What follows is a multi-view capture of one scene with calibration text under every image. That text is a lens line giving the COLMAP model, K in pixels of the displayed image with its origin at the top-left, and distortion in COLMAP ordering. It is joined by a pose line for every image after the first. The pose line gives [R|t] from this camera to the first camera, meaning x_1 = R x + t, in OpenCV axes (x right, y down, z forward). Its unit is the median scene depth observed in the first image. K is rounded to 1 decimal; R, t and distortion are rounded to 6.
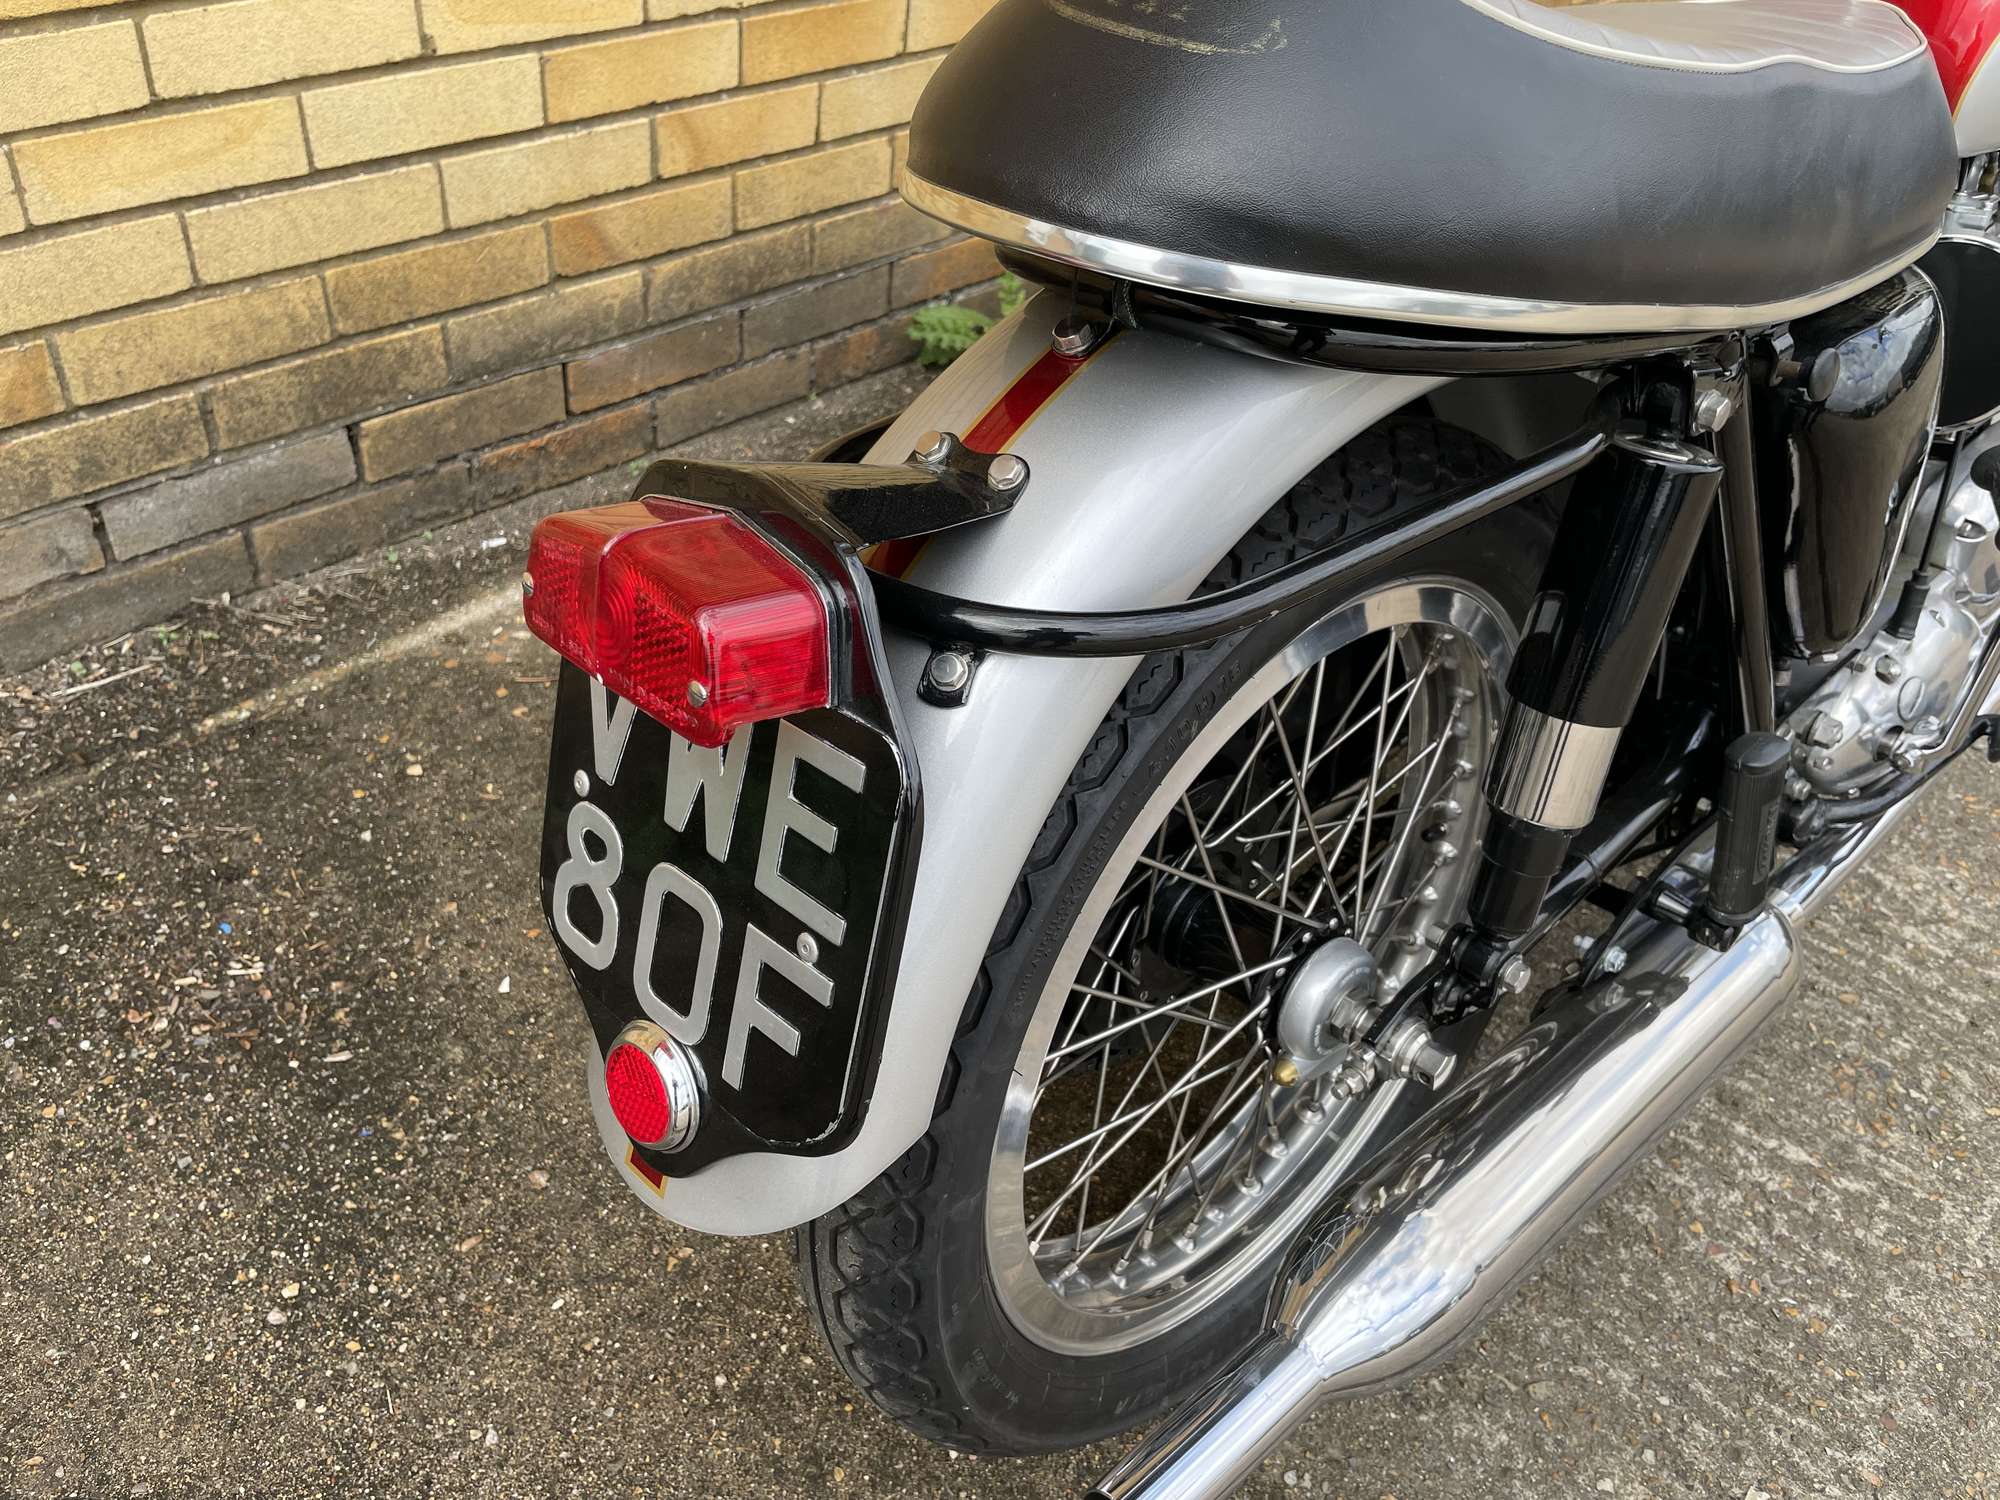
lens RADIAL K [[1539.5, 0, 1006.6], [0, 1539.5, 730.5], [0, 0, 1]] dist [0.078232, -0.118846]
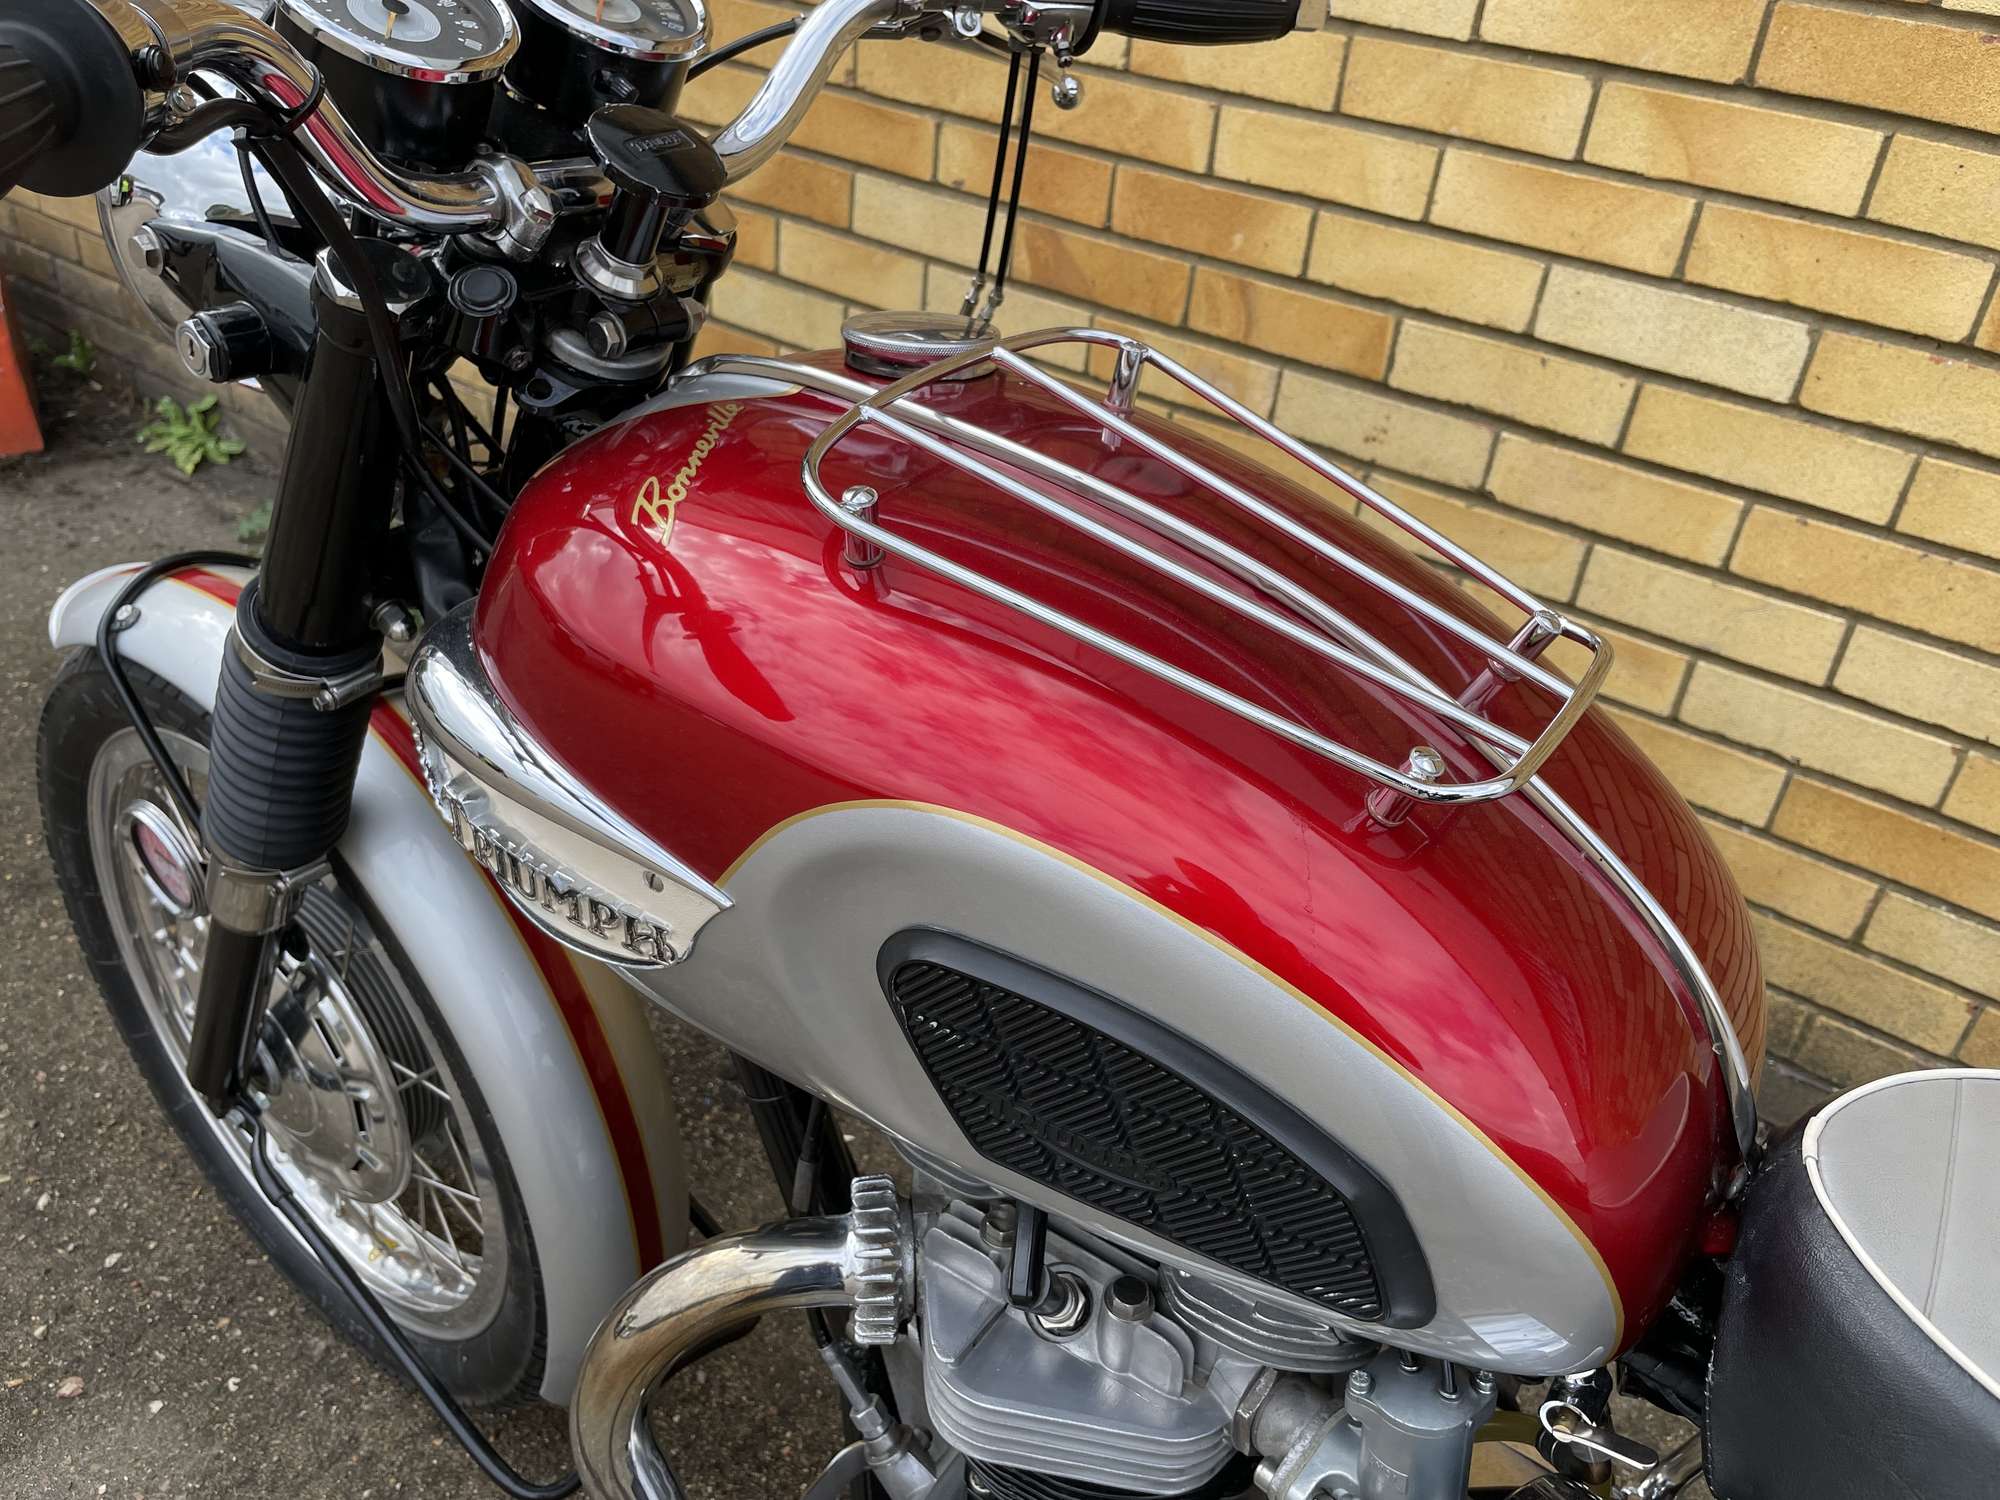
lens RADIAL K [[1539.5, 0, 990.2], [0, 1539.5, 737.7], [0, 0, 1]] dist [0.078232, -0.118846]
pose [[0.172652, 0.433834, -0.884296, 0.618781], [-0.698805, 0.686657, 0.200436, -0.363627], [0.694164, 0.583344, 0.421718, 0.302775]]
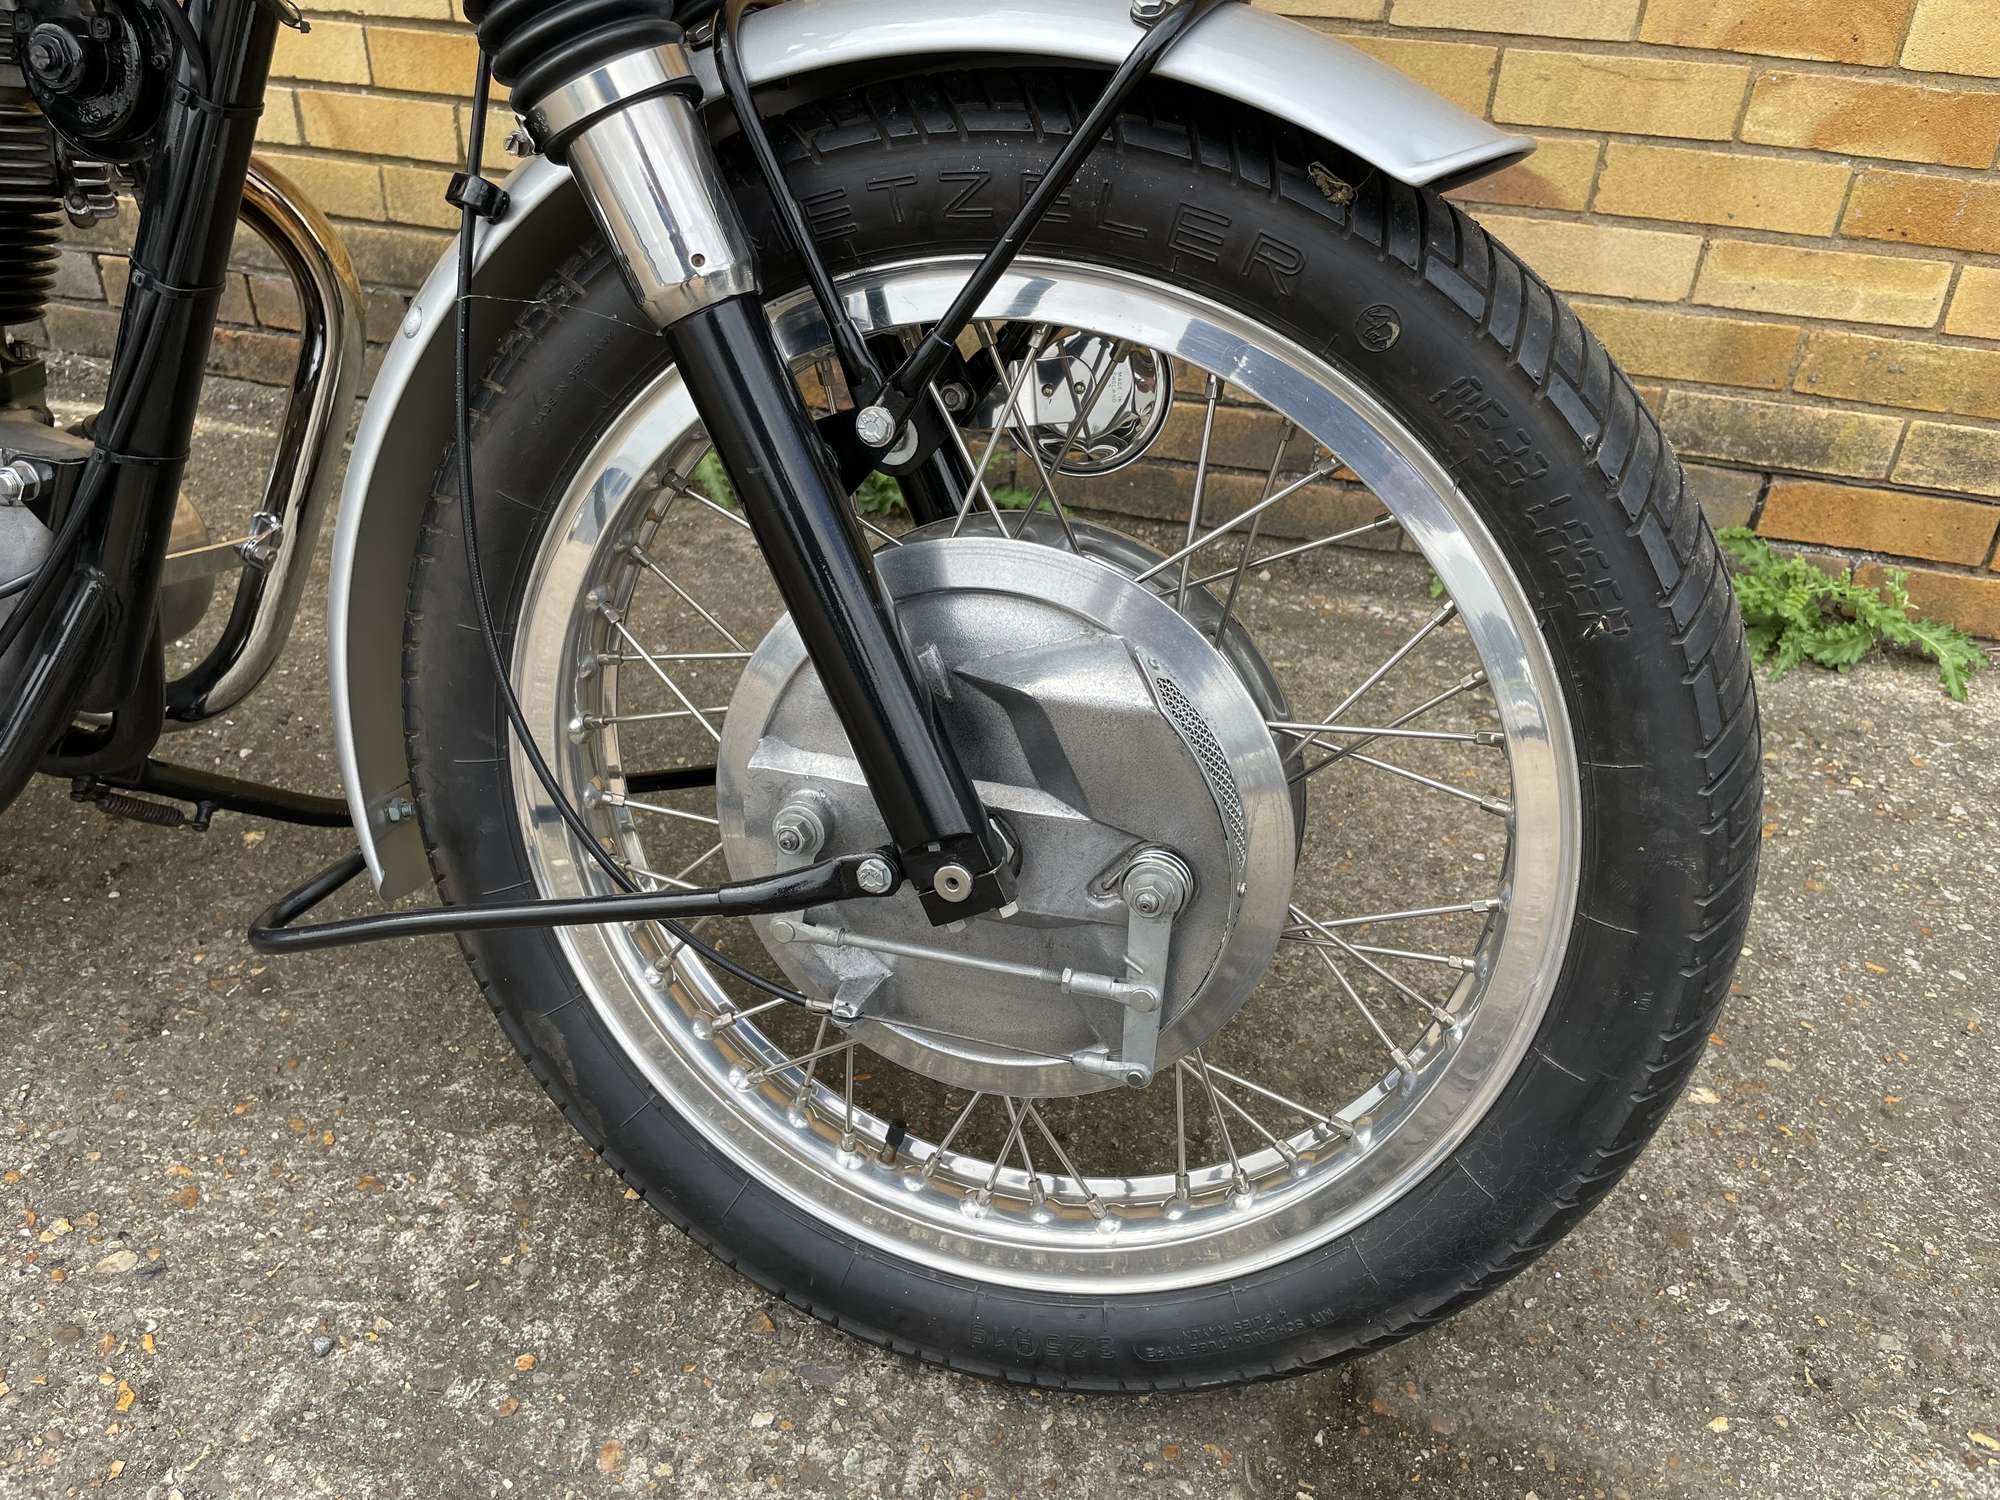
lens RADIAL K [[1539.5, 0, 1002.9], [0, 1539.5, 743.6], [0, 0, 1]] dist [0.078232, -0.118846]
pose [[0.499573, 0.372860, -0.781922, 1.304244], [-0.563914, 0.825166, 0.033195, -0.361876], [0.657593, 0.424353, 0.622492, 0.917884]]
